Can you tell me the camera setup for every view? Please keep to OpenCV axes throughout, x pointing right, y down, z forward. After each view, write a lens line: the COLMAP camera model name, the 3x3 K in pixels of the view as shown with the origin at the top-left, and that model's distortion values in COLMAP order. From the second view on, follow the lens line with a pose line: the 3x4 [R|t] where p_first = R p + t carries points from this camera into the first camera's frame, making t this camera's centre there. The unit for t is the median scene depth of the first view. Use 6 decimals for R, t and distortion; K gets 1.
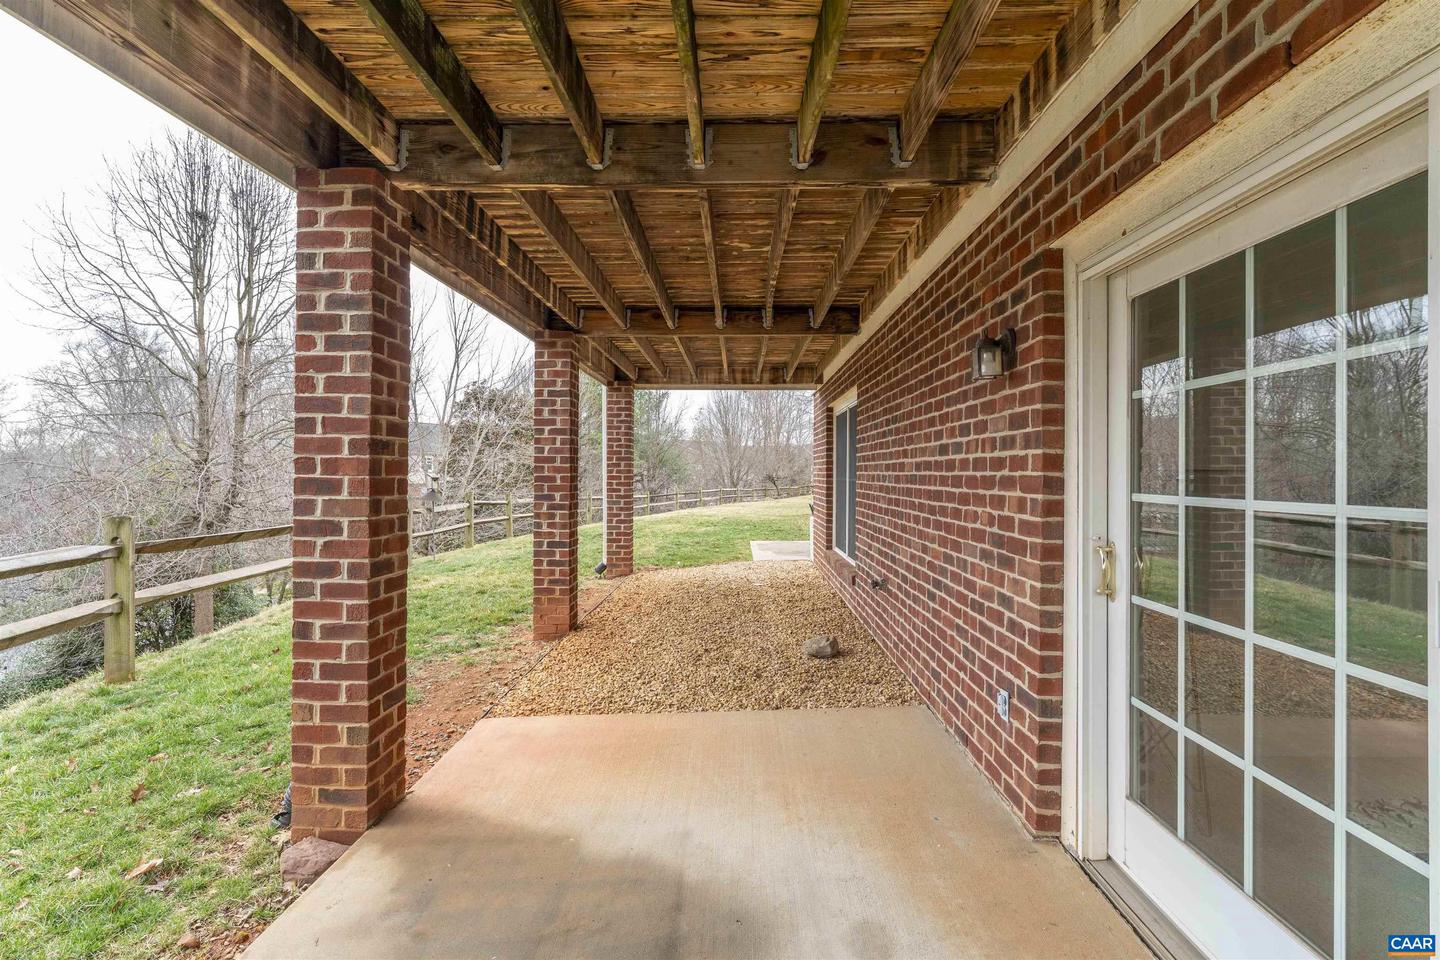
lens RADIAL K [[679.6, 0, 726.3], [0, 679.6, 463.7], [0, 0, 1]] dist [0.000016, -0.000164]
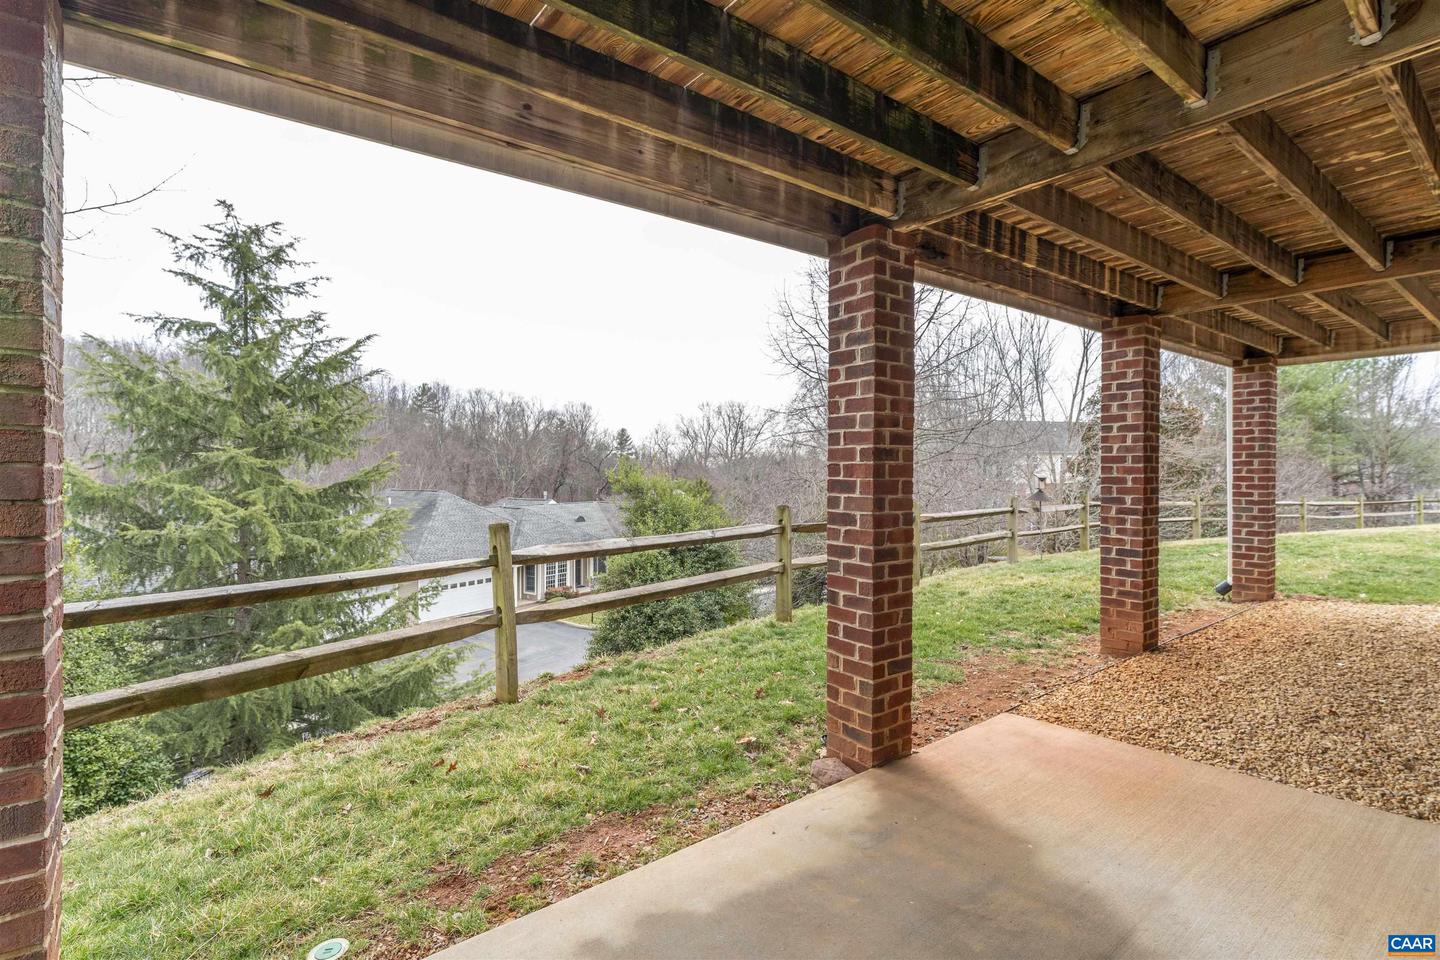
lens RADIAL K [[679.6, 0, 726.3], [0, 679.6, 463.7], [0, 0, 1]] dist [0.000016, -0.000164]
pose [[0.617195, -0.013518, -0.786694, 0.251141], [0.014655, 0.999876, -0.005683, -0.004913], [0.786674, -0.008021, 0.617317, 0.038046]]
